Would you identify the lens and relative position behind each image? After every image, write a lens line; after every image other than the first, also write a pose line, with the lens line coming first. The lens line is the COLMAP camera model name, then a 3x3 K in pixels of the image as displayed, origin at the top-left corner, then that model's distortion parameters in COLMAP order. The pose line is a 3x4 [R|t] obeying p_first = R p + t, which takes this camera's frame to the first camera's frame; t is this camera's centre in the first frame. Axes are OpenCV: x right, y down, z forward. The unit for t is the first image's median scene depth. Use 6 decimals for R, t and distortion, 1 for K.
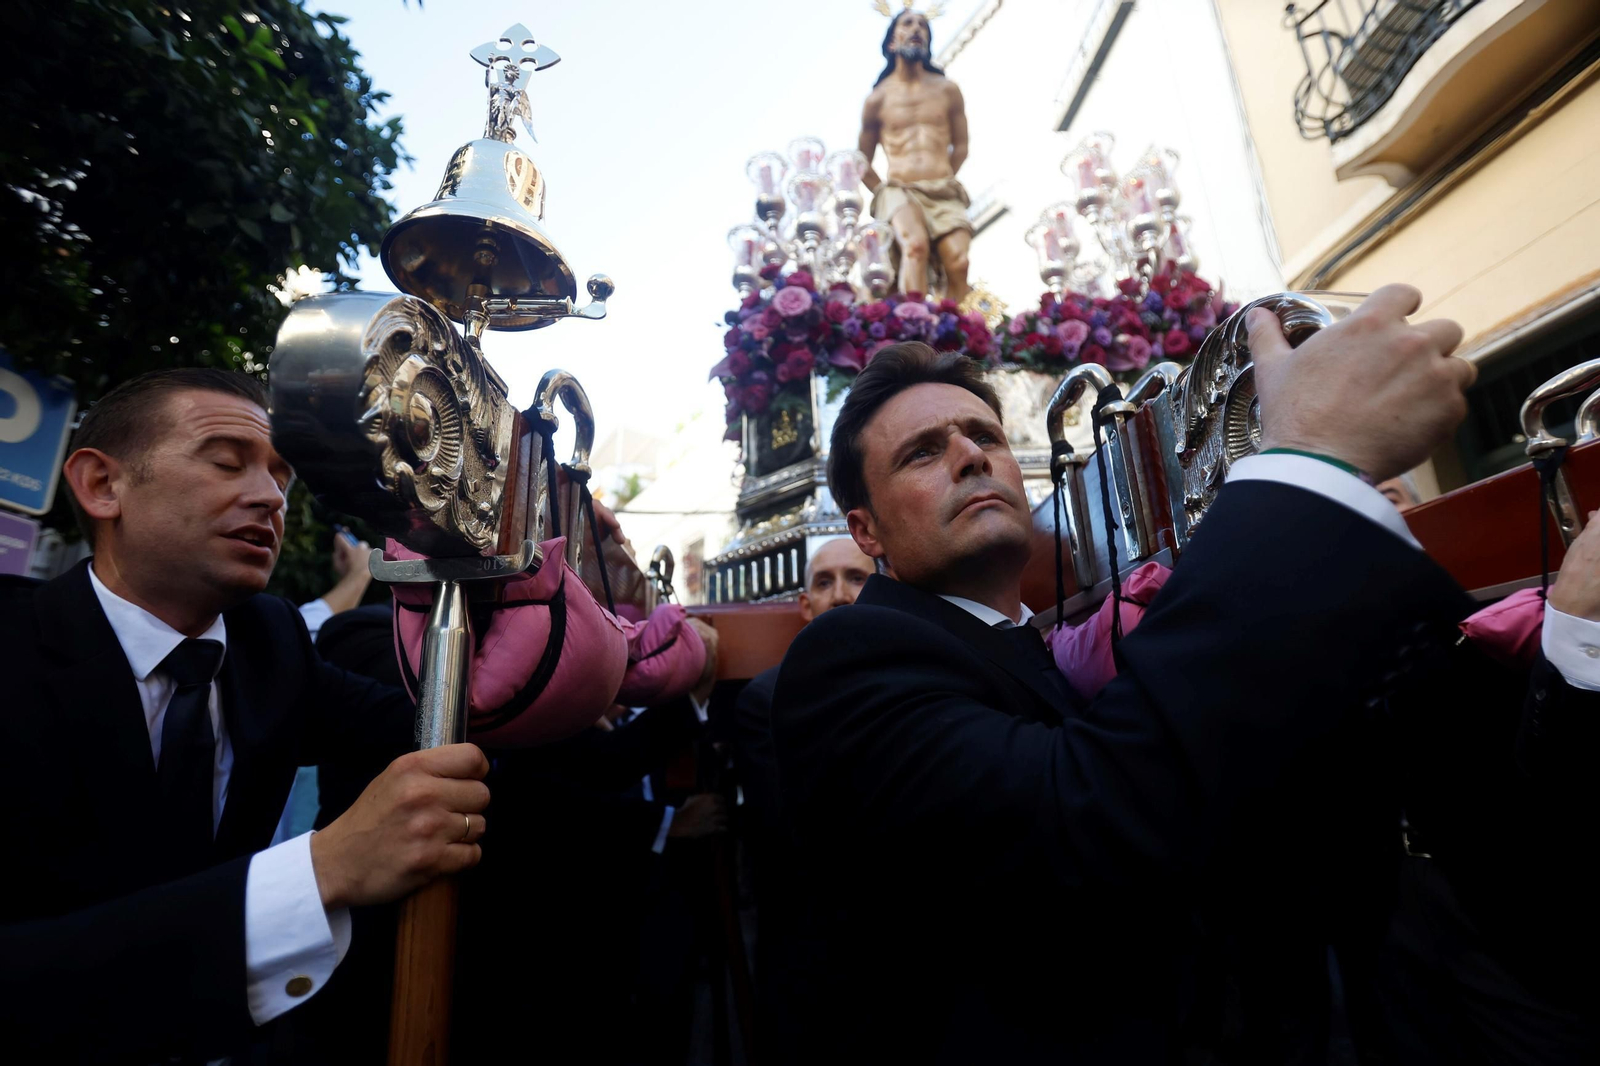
lens RADIAL K [[727.8, 0, 786.2], [0, 727.8, 547.4], [0, 0, 1]] dist [-0.086163, 0.035518]
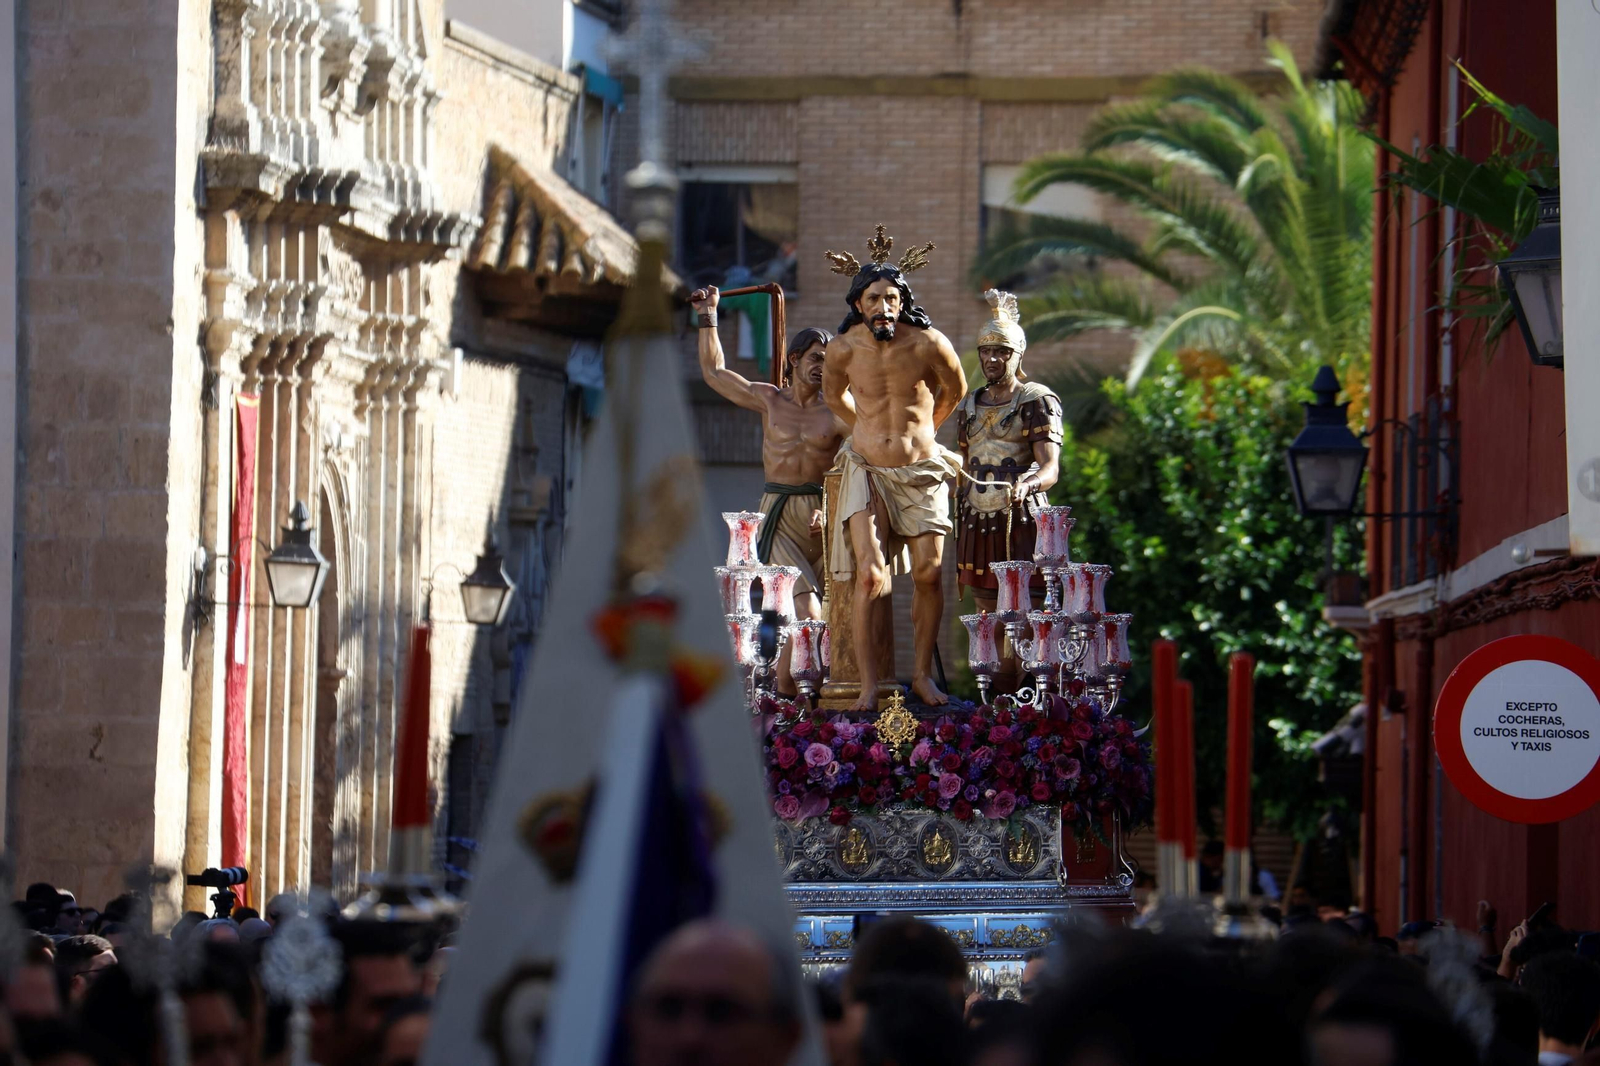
lens RADIAL K [[6021.0, 0, 800.0], [0, 6021.0, 533.0], [0, 0, 1]] dist [0.199700, 2.094198]
pose [[0.997505, 0.027541, -0.065006, 0.557913], [-0.012022, 0.973585, 0.228010, -2.108458], [0.069569, -0.226660, 0.971486, -6.109682]]
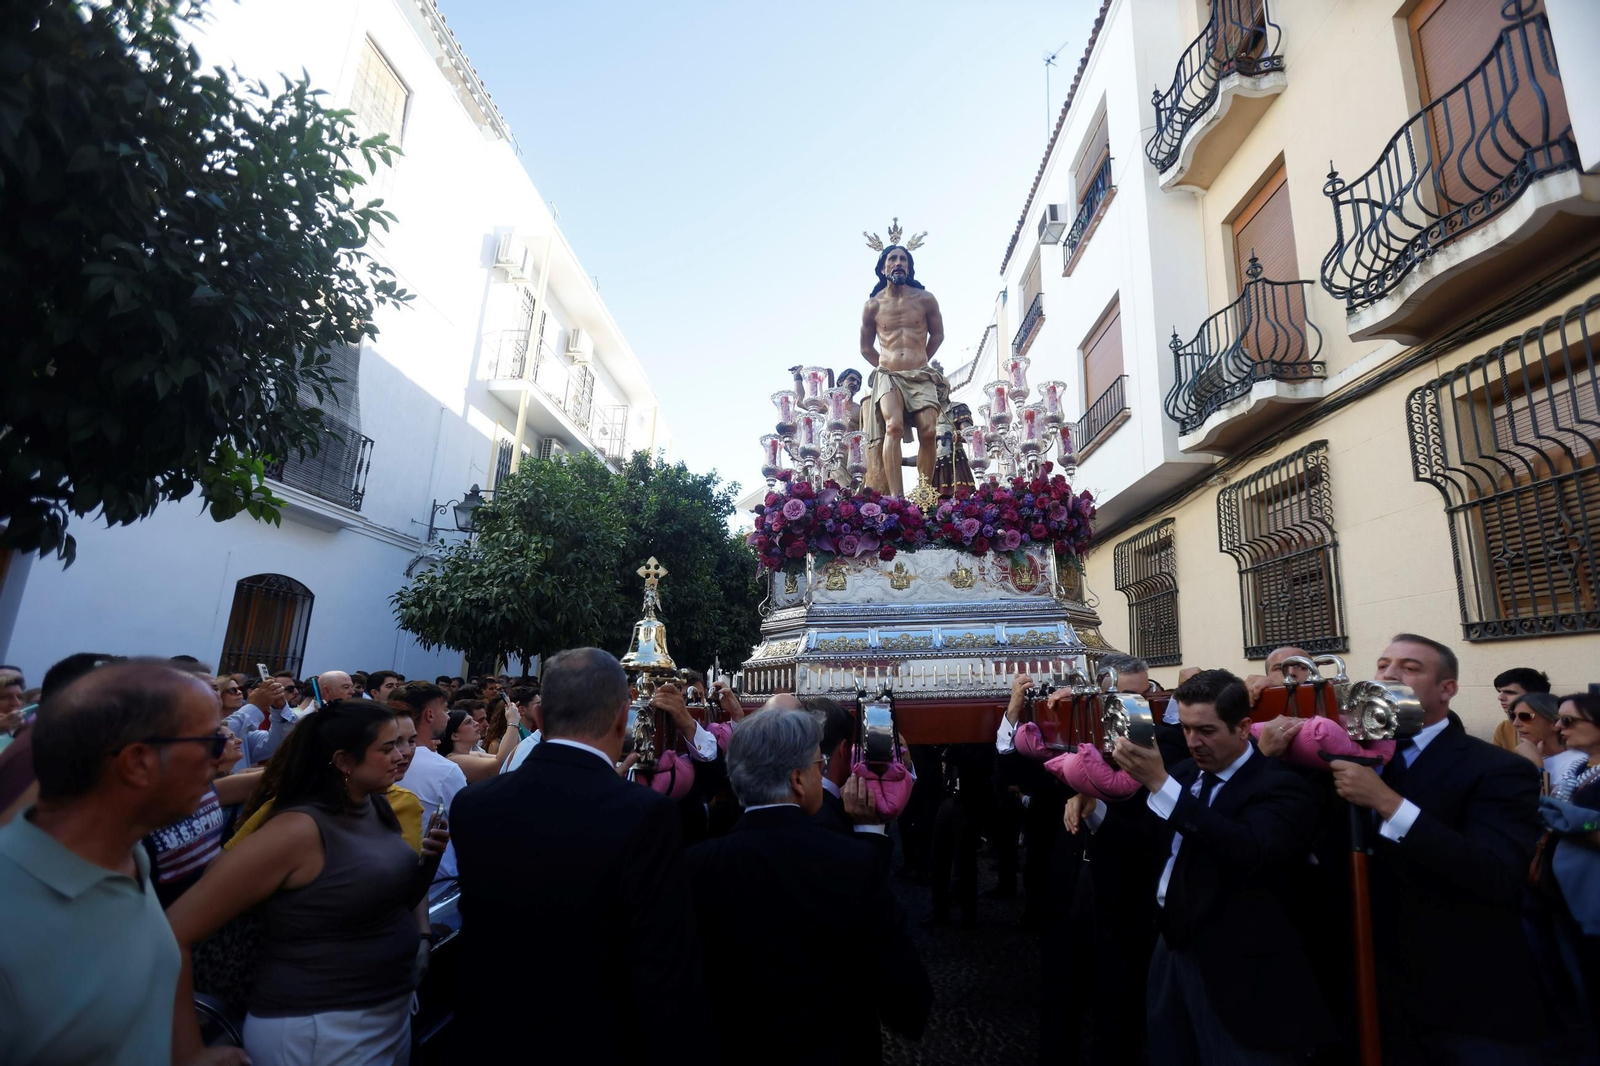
lens RADIAL K [[727.8, 0, 786.2], [0, 727.8, 547.4], [0, 0, 1]] dist [-0.086163, 0.035518]
pose [[0.994751, 0.008828, -0.101946, 0.110685], [-0.004892, 0.999235, 0.038801, -0.221888], [0.102210, -0.038098, 0.994033, -0.456318]]
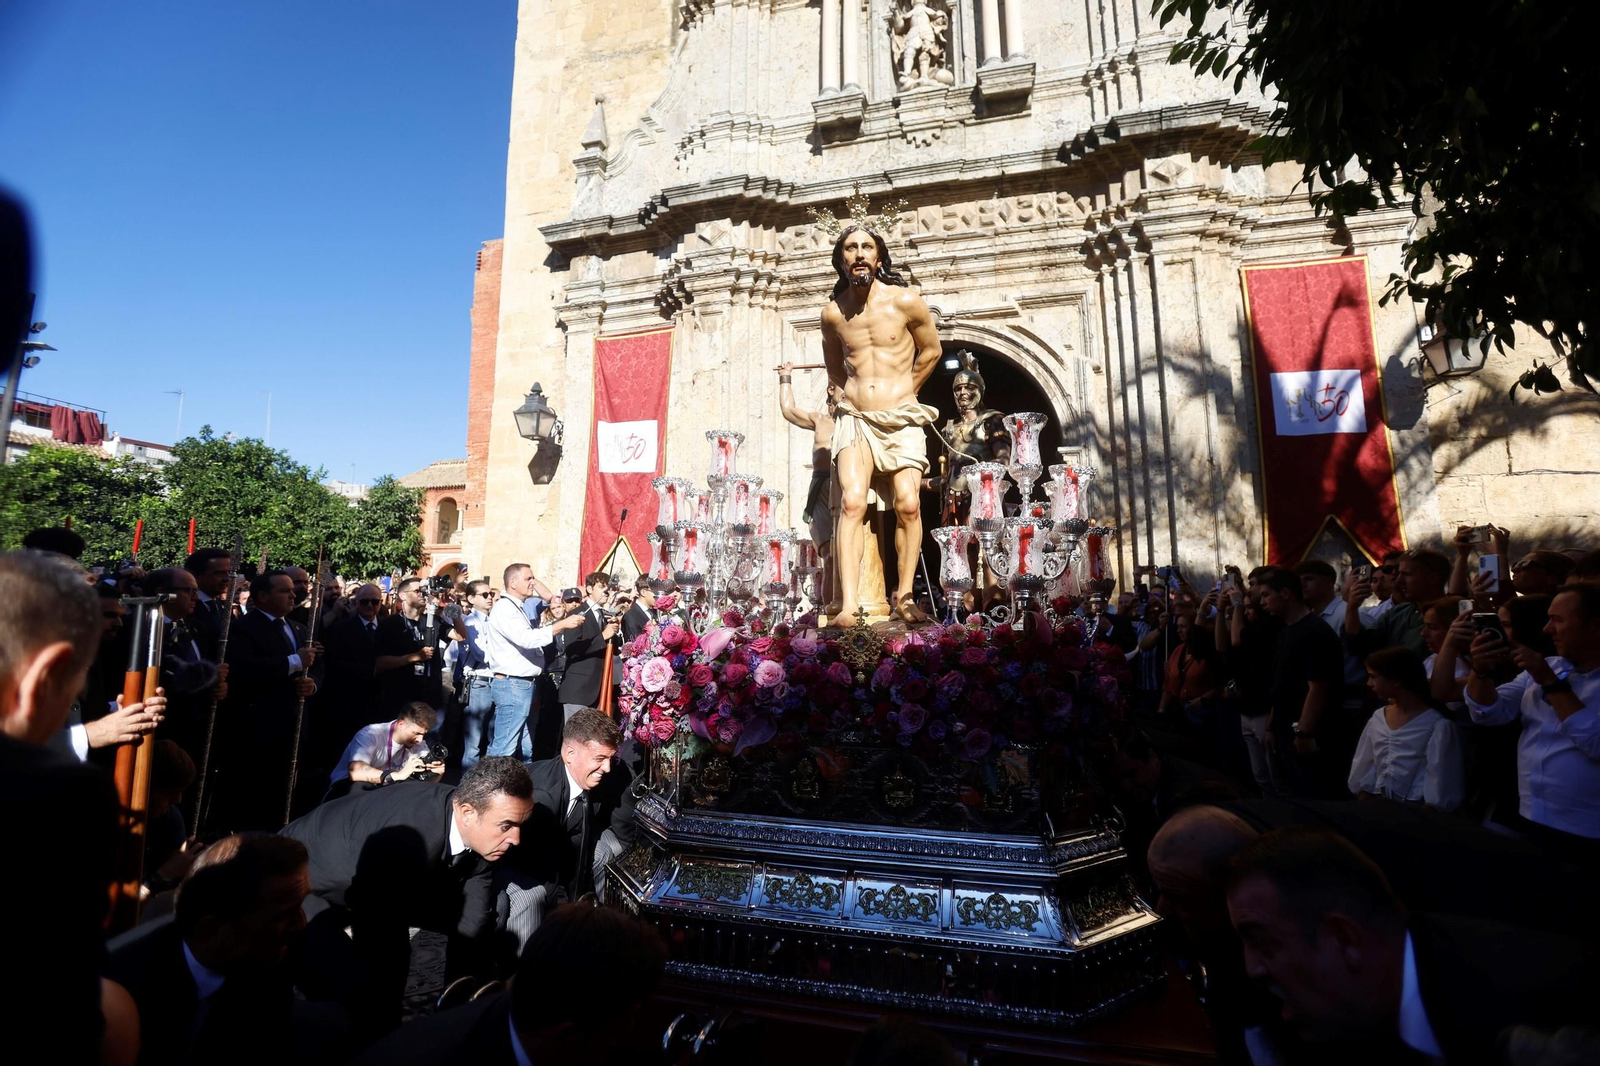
lens RADIAL K [[727.8, 0, 786.2], [0, 727.8, 547.4], [0, 0, 1]] dist [-0.086163, 0.035518]
pose [[0.963141, 0.029511, -0.267373, 0.348648], [0.014920, 0.986573, 0.162635, -0.498327], [0.268582, -0.160630, 0.949769, 0.008495]]
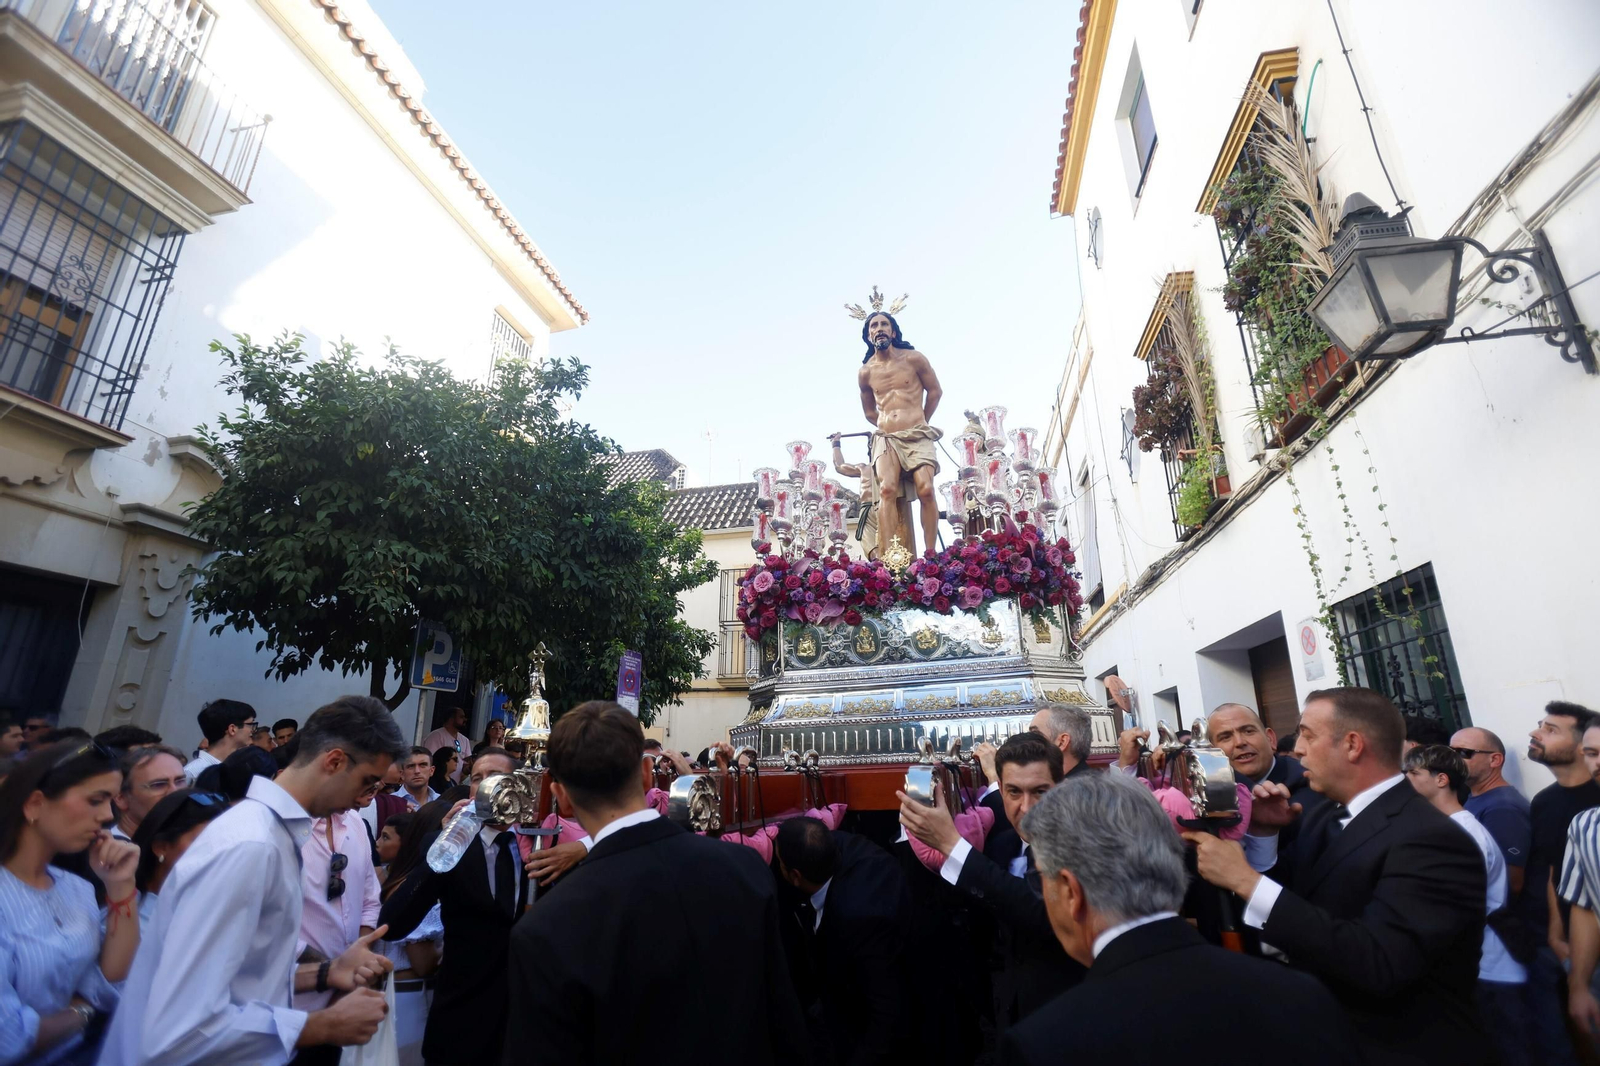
lens RADIAL K [[734.7, 0, 784.0], [0, 734.7, 548.5], [0, 0, 1]] dist [-0.043809, -0.000413]
pose [[0.937516, -0.081219, -0.338329, 0.458818], [0.070616, 0.996552, -0.043553, -0.236349], [0.340700, 0.016940, 0.940019, -0.450375]]
